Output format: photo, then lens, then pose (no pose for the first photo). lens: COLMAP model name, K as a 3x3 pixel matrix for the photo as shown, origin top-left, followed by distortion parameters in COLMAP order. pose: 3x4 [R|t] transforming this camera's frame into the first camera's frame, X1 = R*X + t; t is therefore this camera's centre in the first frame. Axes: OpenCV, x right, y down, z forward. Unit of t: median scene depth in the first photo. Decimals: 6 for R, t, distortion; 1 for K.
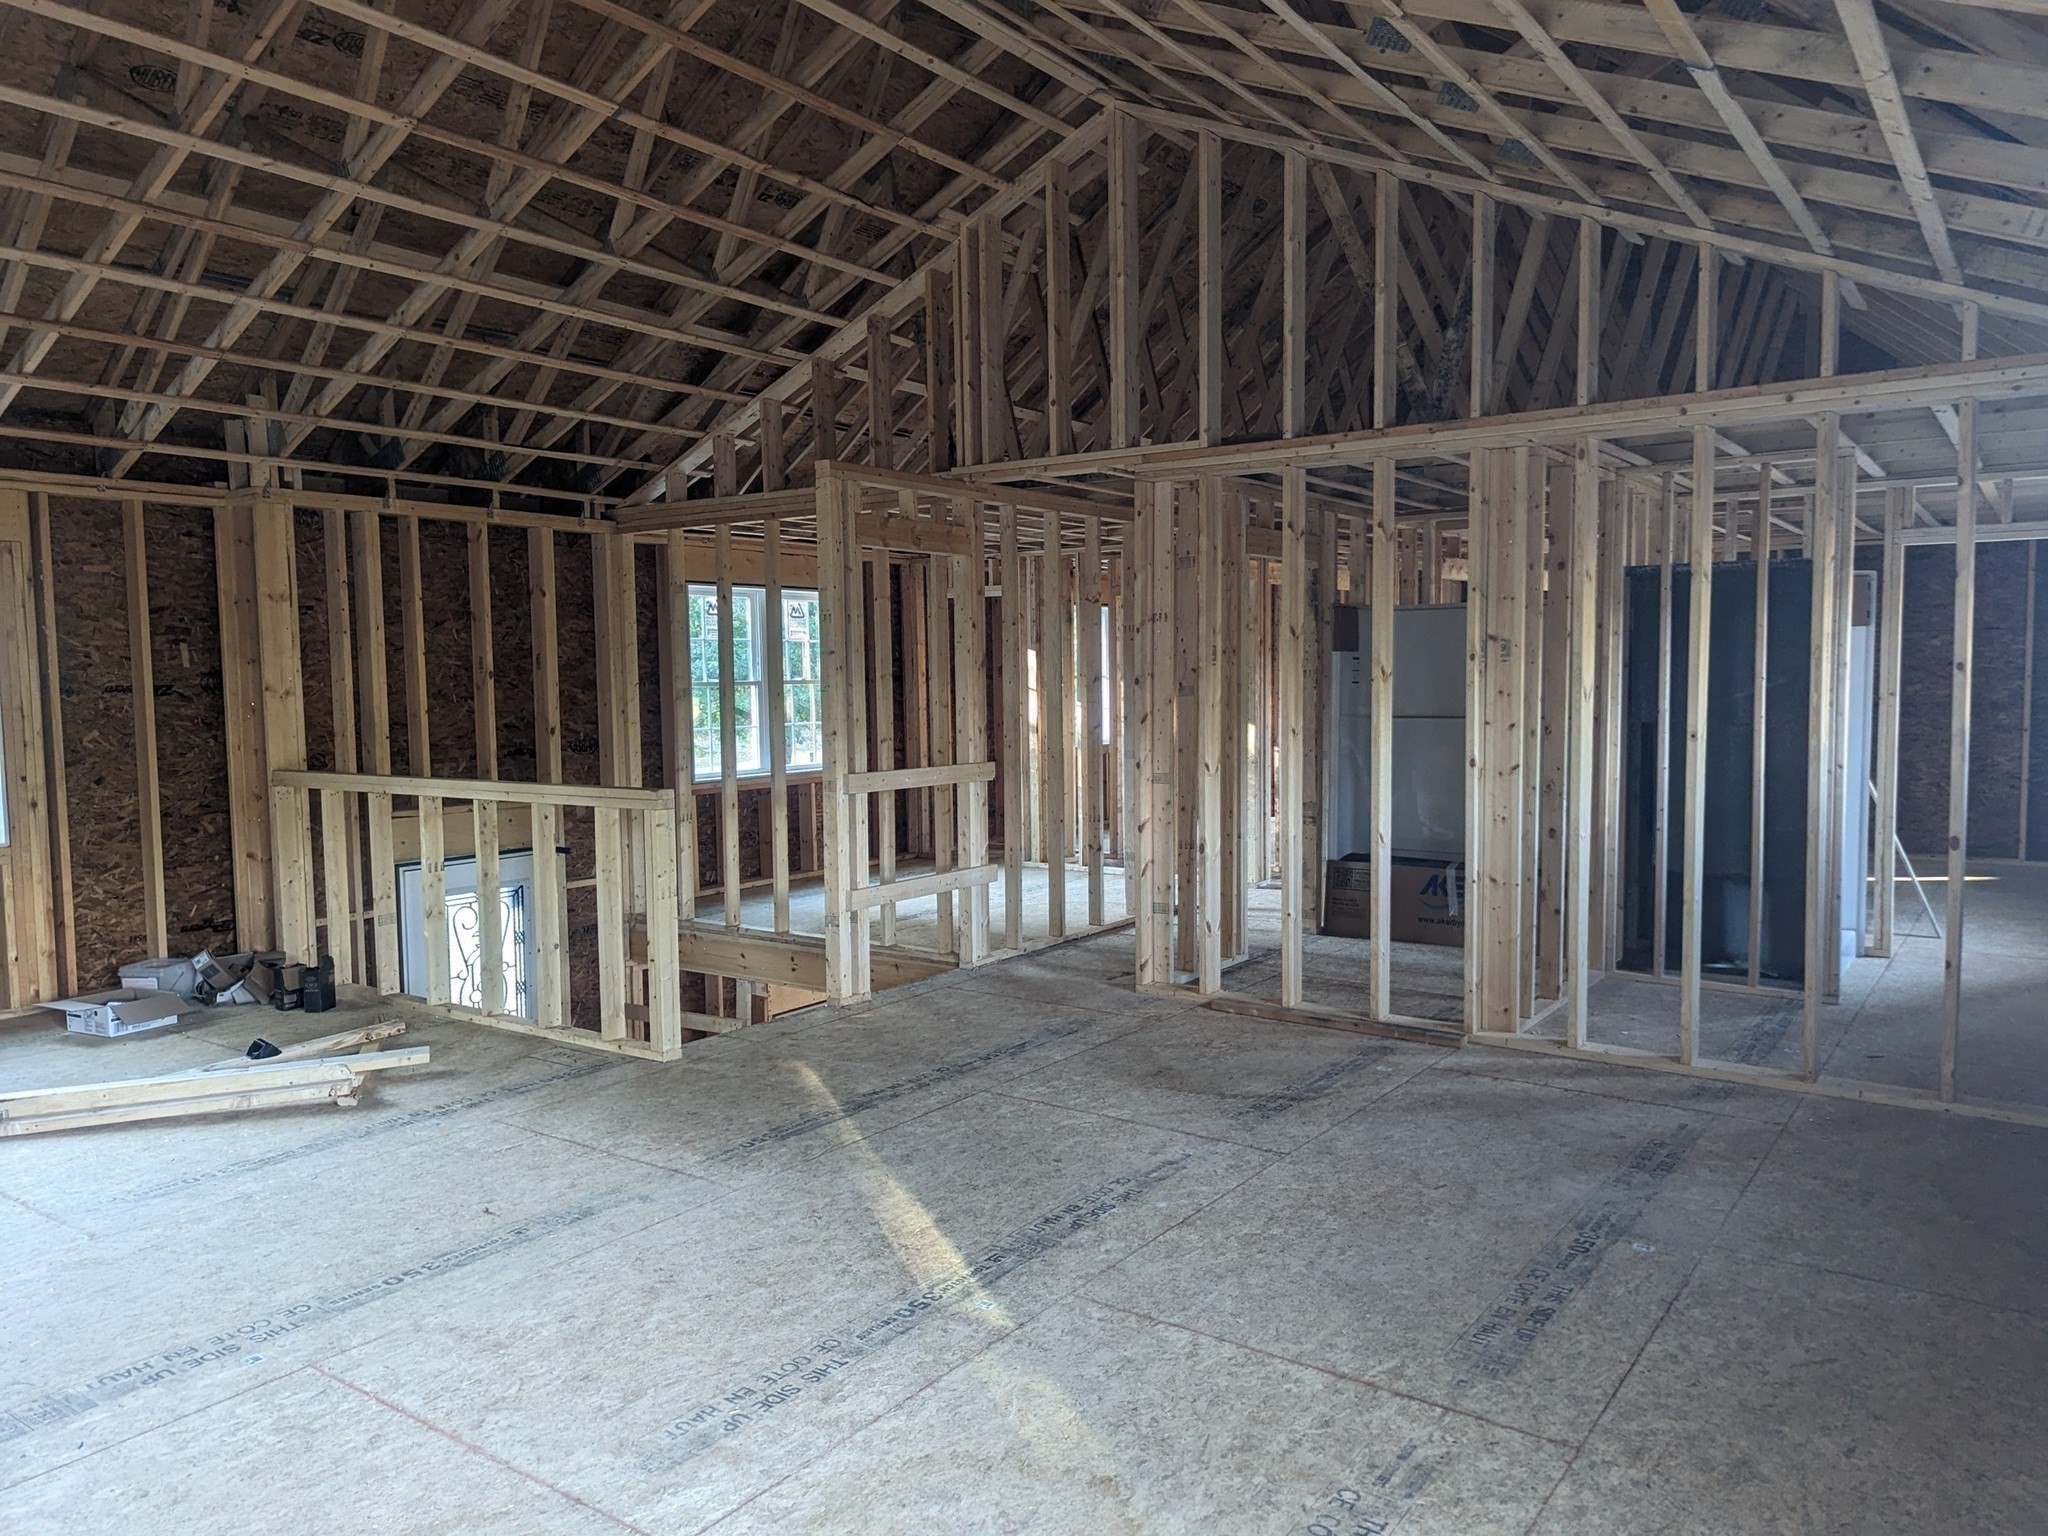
lens RADIAL K [[1456.9, 0, 1024.0], [0, 1456.9, 768.0], [0, 0, 1]] dist [0.089971, -0.082869]
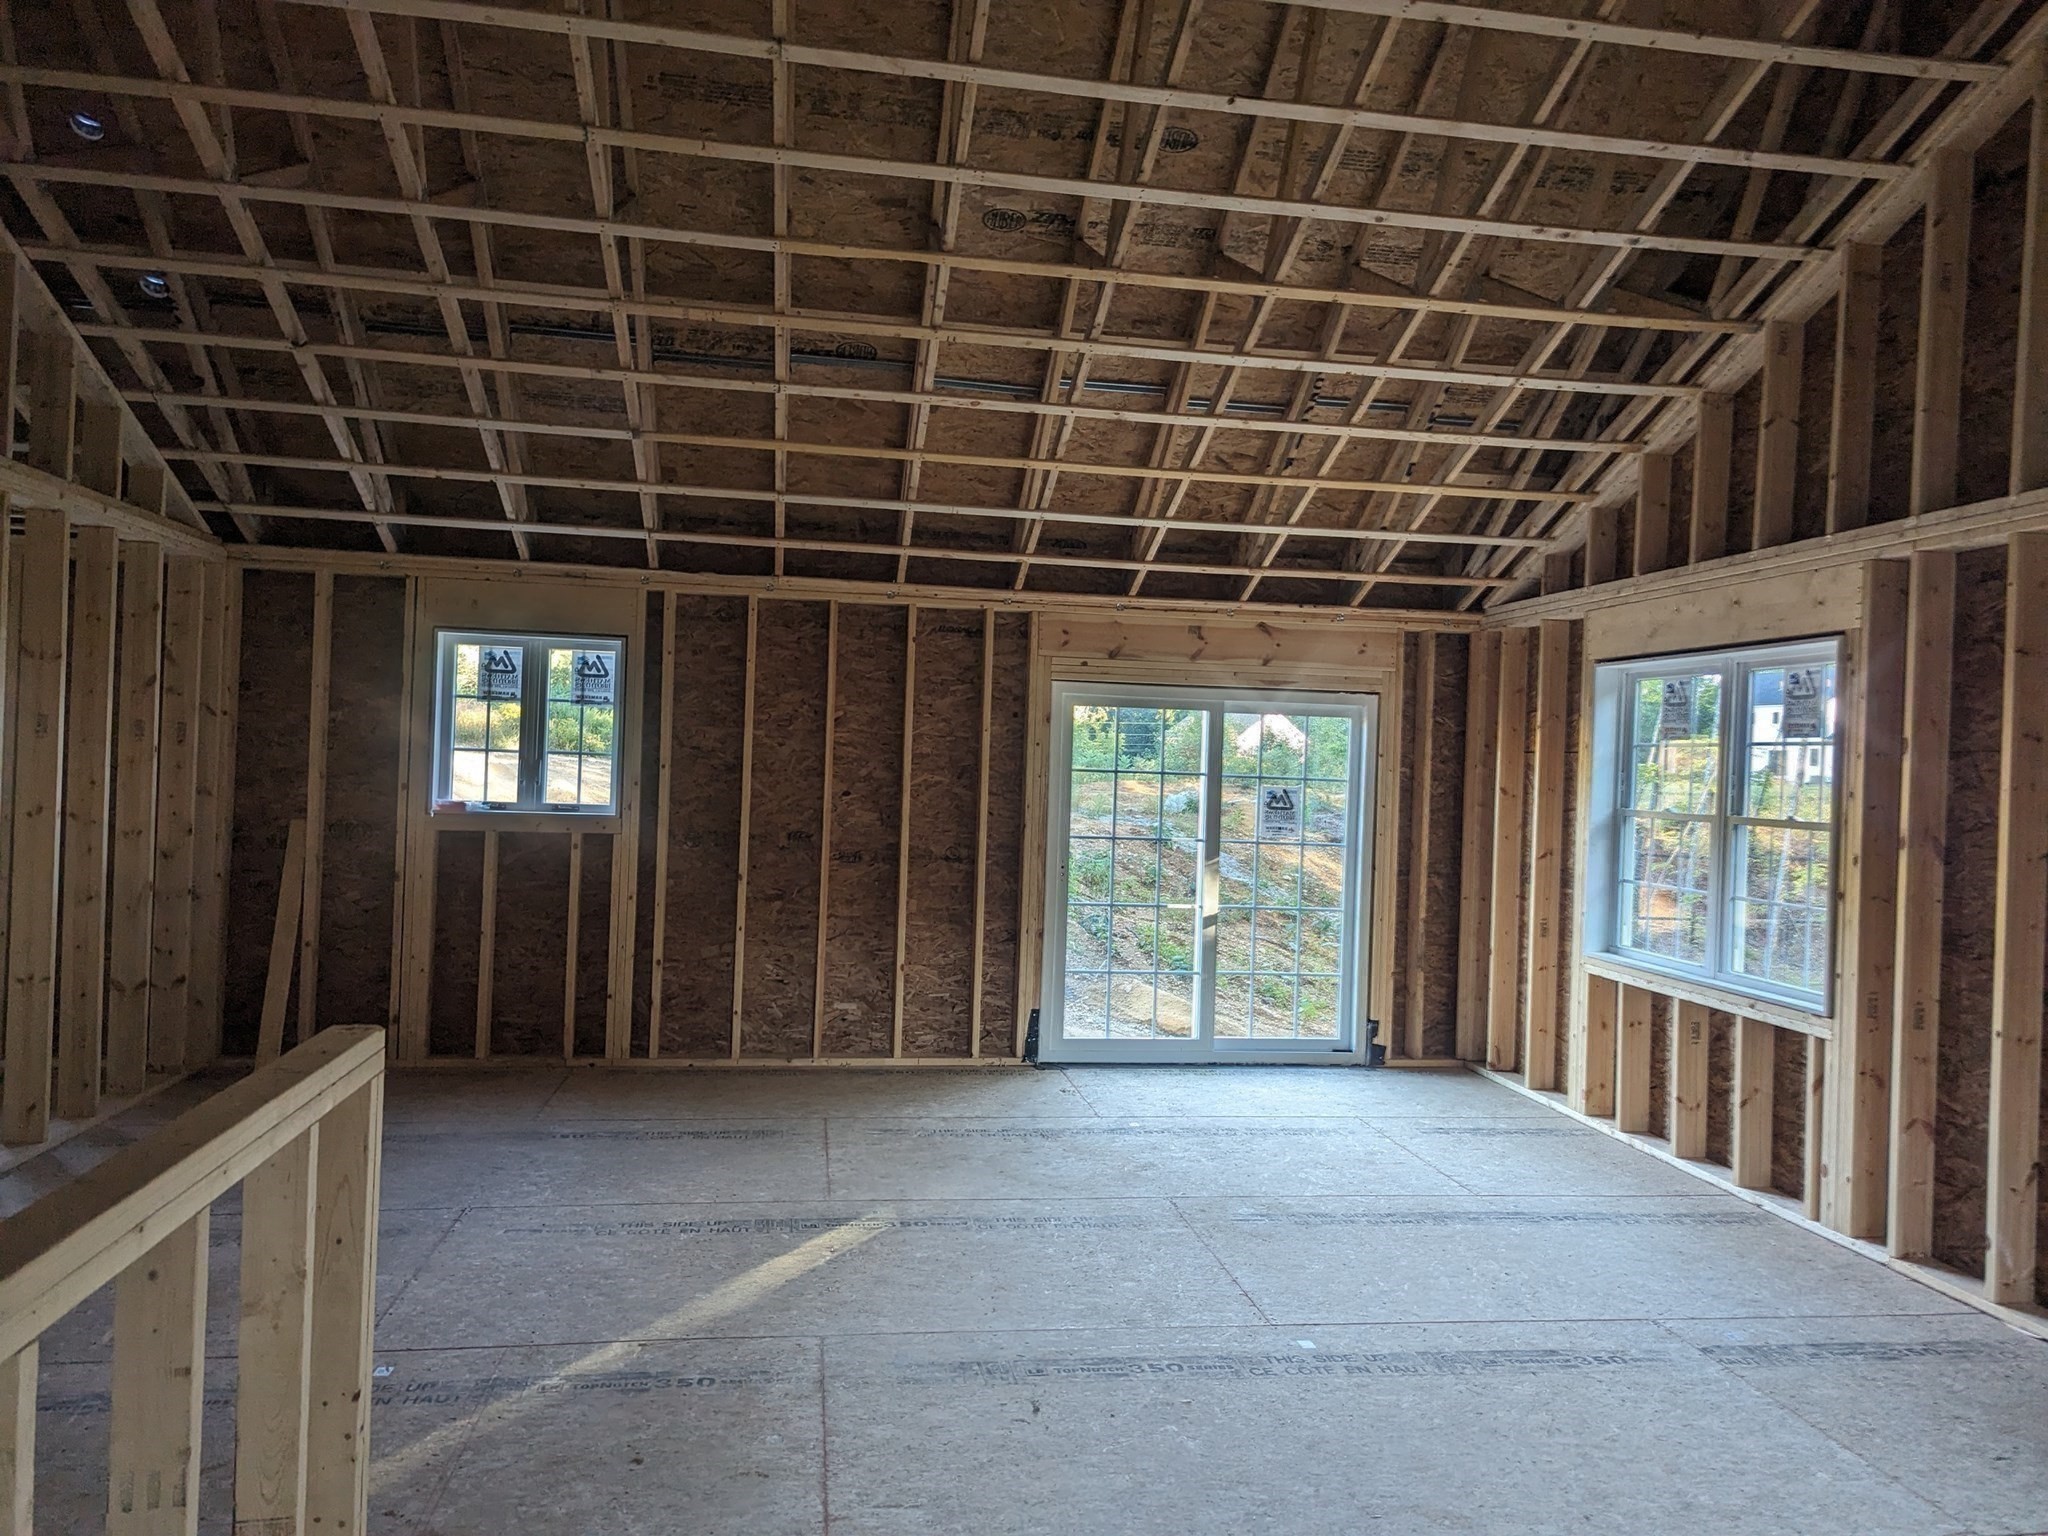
lens RADIAL K [[1419.6, 0, 1052.5], [0, 1419.6, 765.2], [0, 0, 1]] dist [0.063153, -0.053109]
pose [[-0.718221, -0.012241, 0.695707, -0.975135], [0.018136, 0.999176, 0.036303, -0.105063], [-0.695578, 0.038691, -0.717408, 1.628952]]
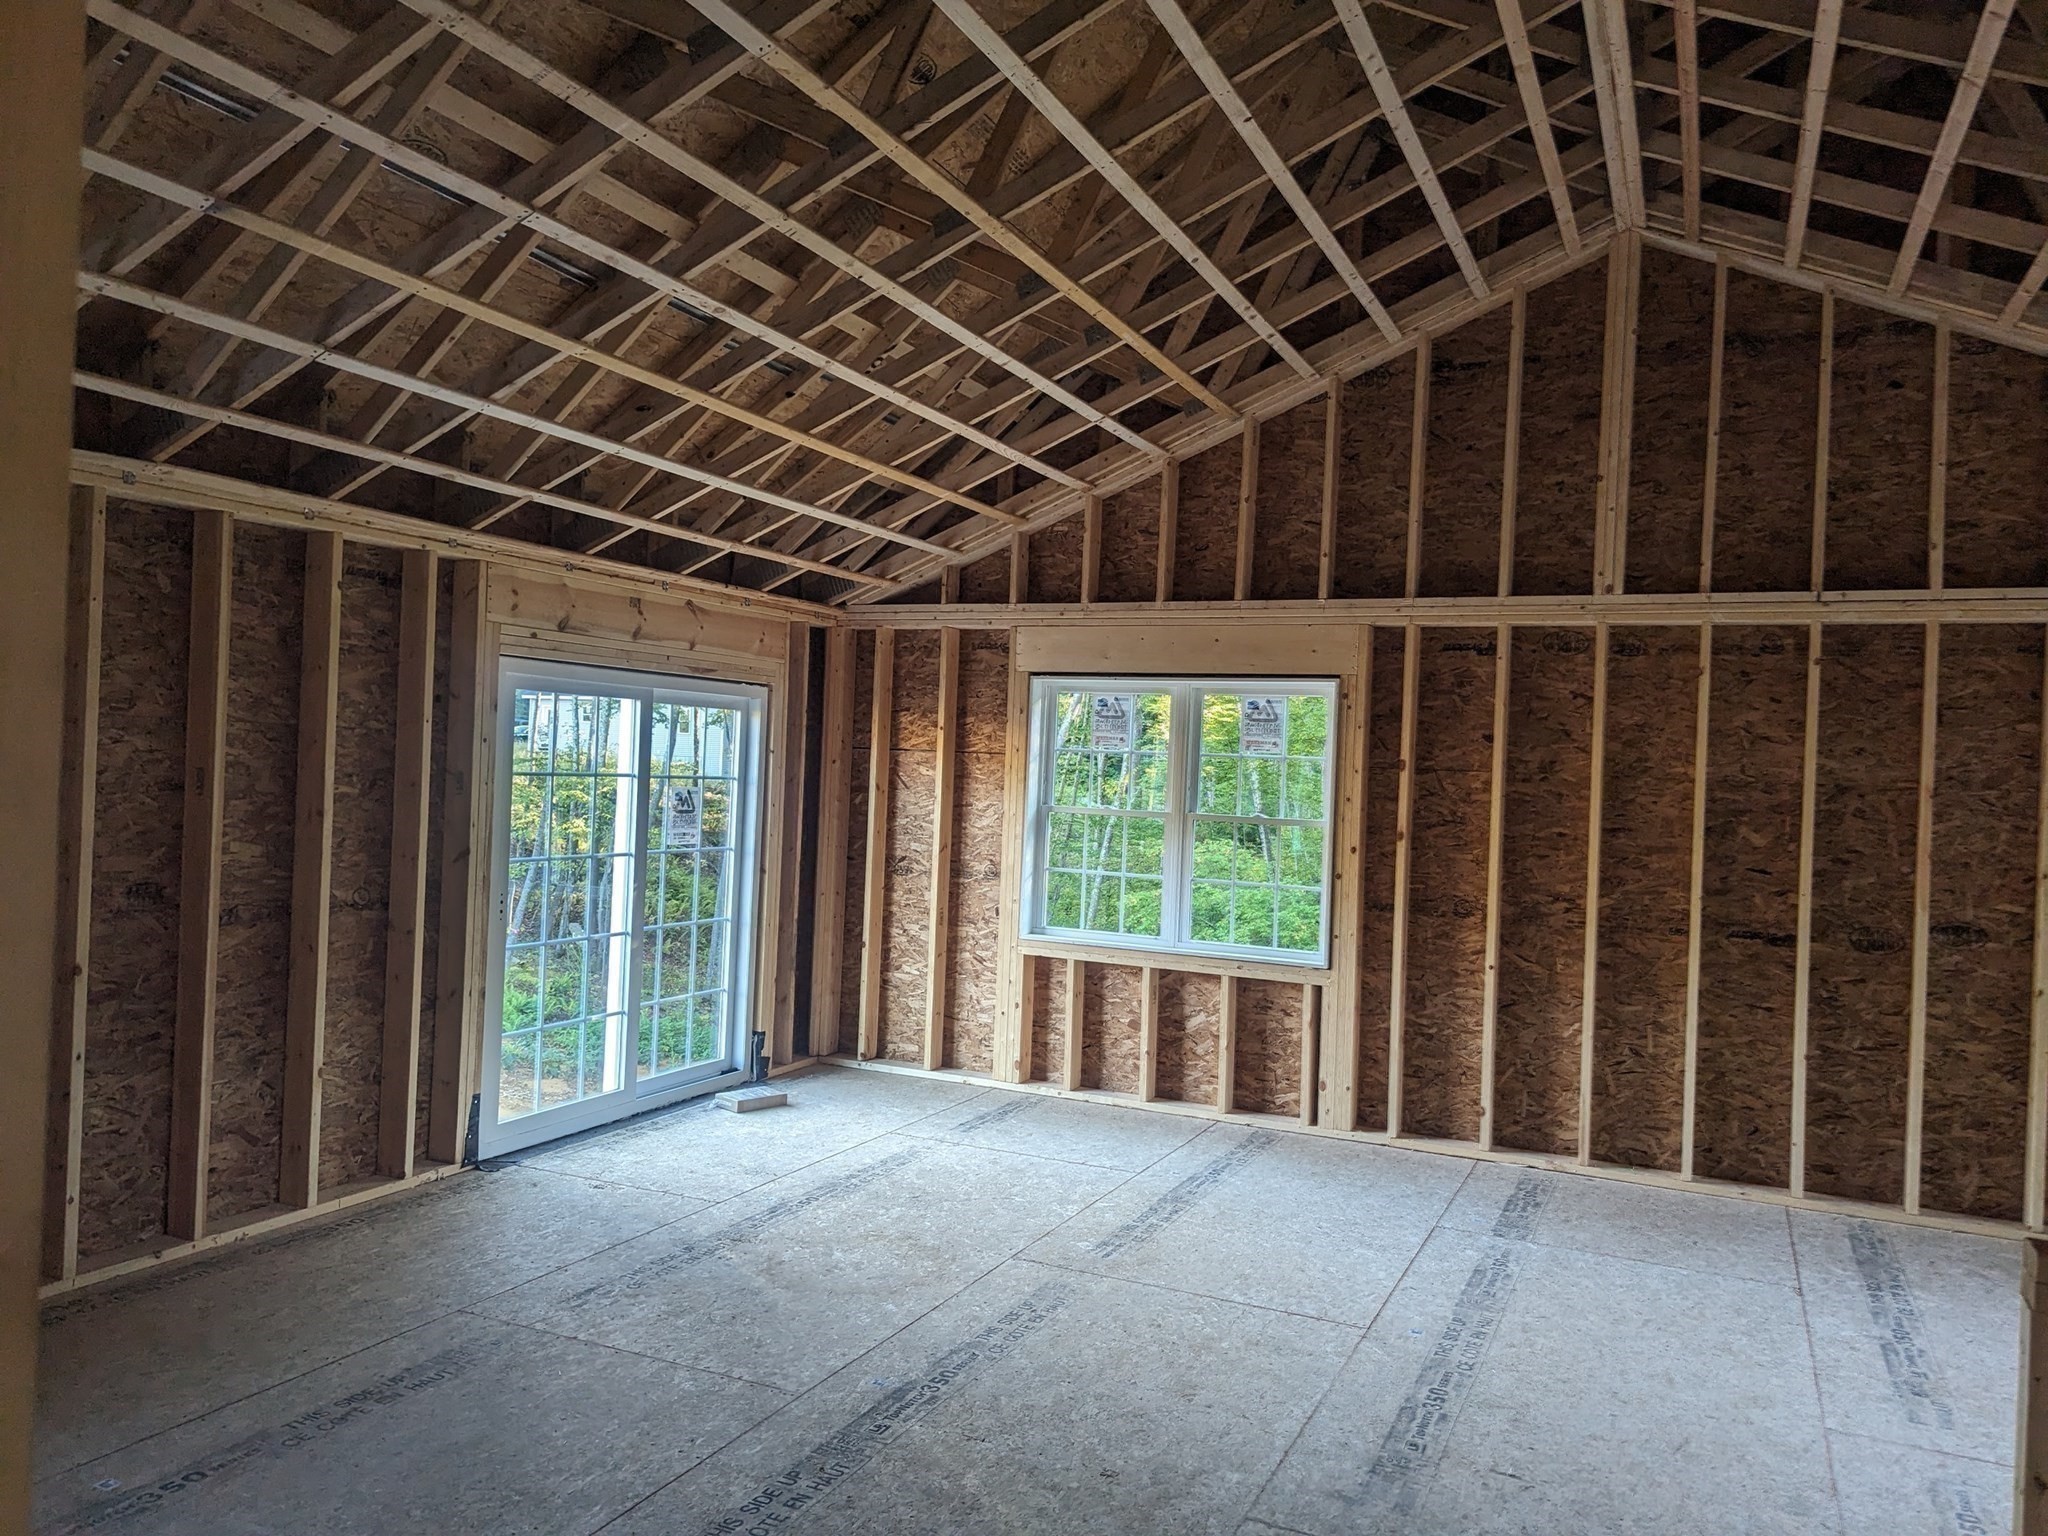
lens RADIAL K [[1419.6, 0, 1052.5], [0, 1419.6, 765.2], [0, 0, 1]] dist [0.063153, -0.053109]
pose [[-0.979901, -0.027055, -0.197641, 0.062051], [-0.039737, 0.997378, 0.060486, -0.147289], [0.195486, 0.067124, -0.978407, 1.787546]]
